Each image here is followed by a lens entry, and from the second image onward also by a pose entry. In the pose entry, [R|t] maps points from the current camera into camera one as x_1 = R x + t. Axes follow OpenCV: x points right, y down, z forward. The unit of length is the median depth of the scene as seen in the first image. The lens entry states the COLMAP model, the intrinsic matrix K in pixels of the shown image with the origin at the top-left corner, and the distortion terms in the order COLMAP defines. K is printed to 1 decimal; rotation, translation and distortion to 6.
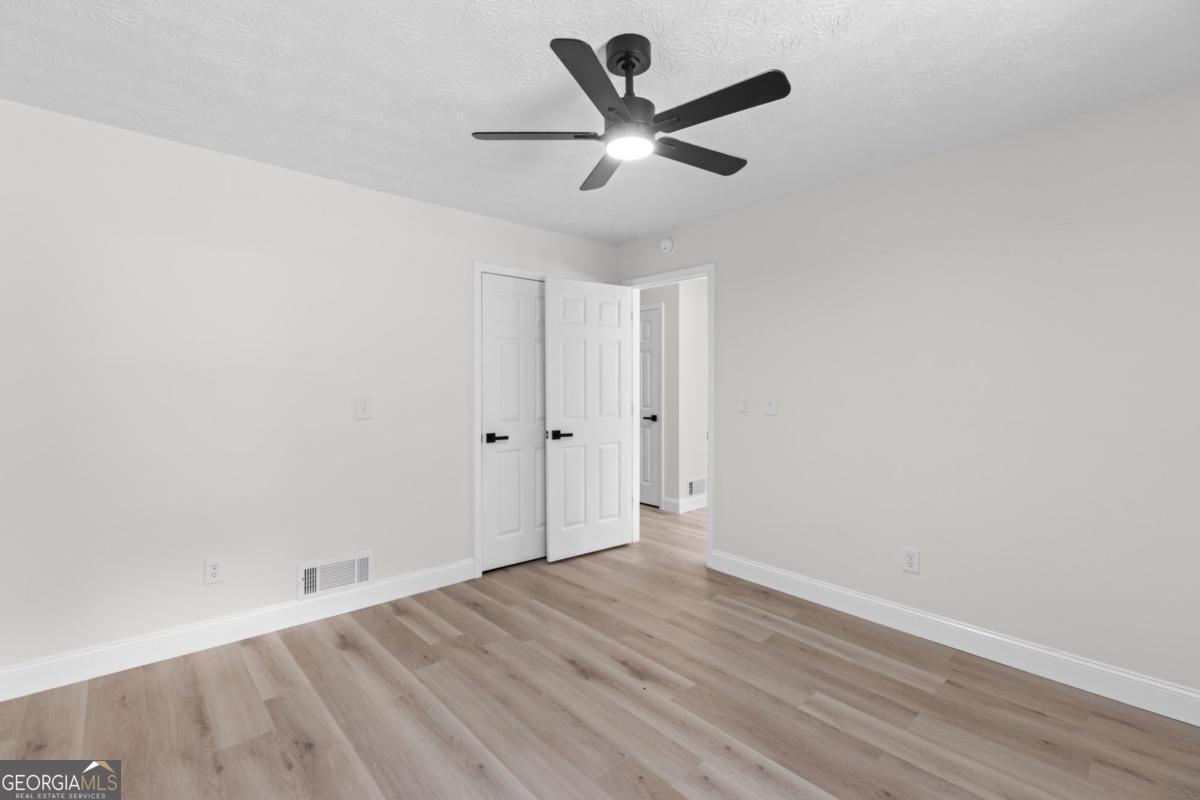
lens RADIAL K [[544.1, 0, 592.4], [0, 544.1, 388.1], [0, 0, 1]] dist [0.002025, -0.000090]
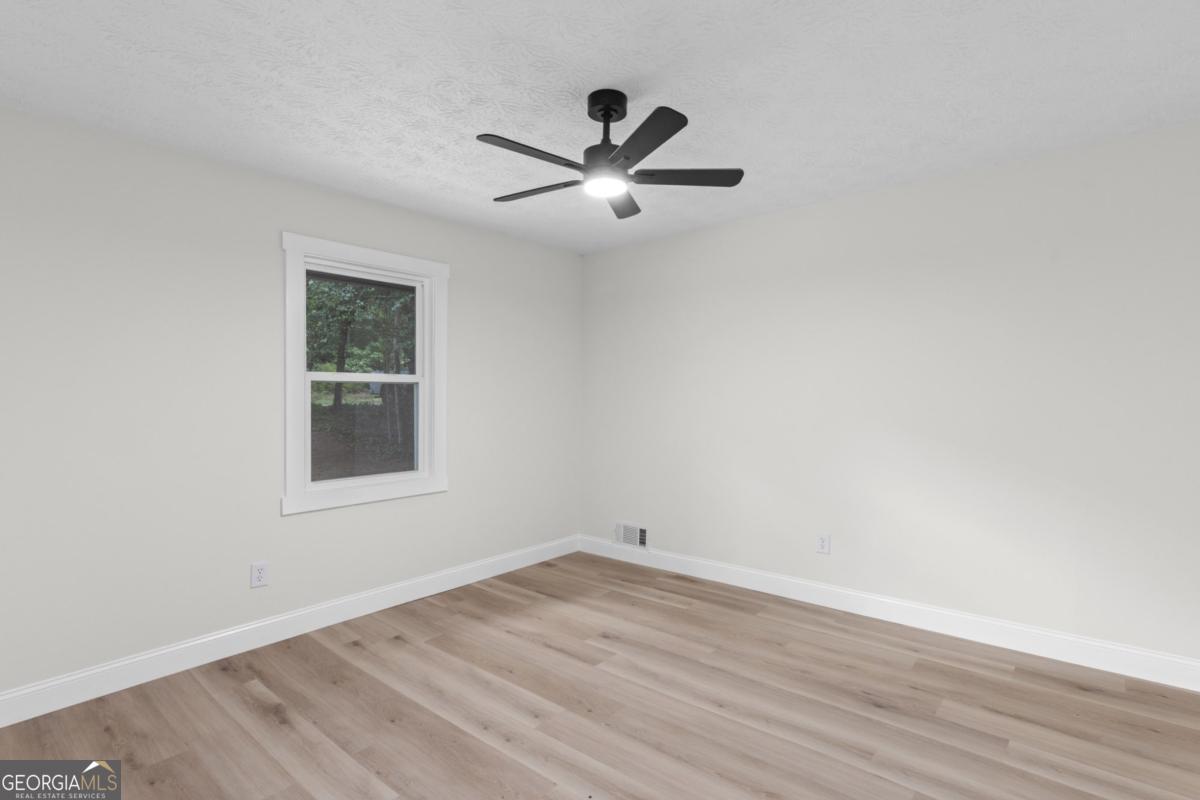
lens RADIAL K [[564.0, 0, 600.0], [0, 564.0, 387.2], [0, 0, 1]] dist [-0.002523, -0.000227]
pose [[-0.990281, 0.003924, -0.139026, 0.216138], [0.005415, 0.999932, -0.010349, -0.002910], [0.138976, -0.011001, -0.990235, 2.046811]]
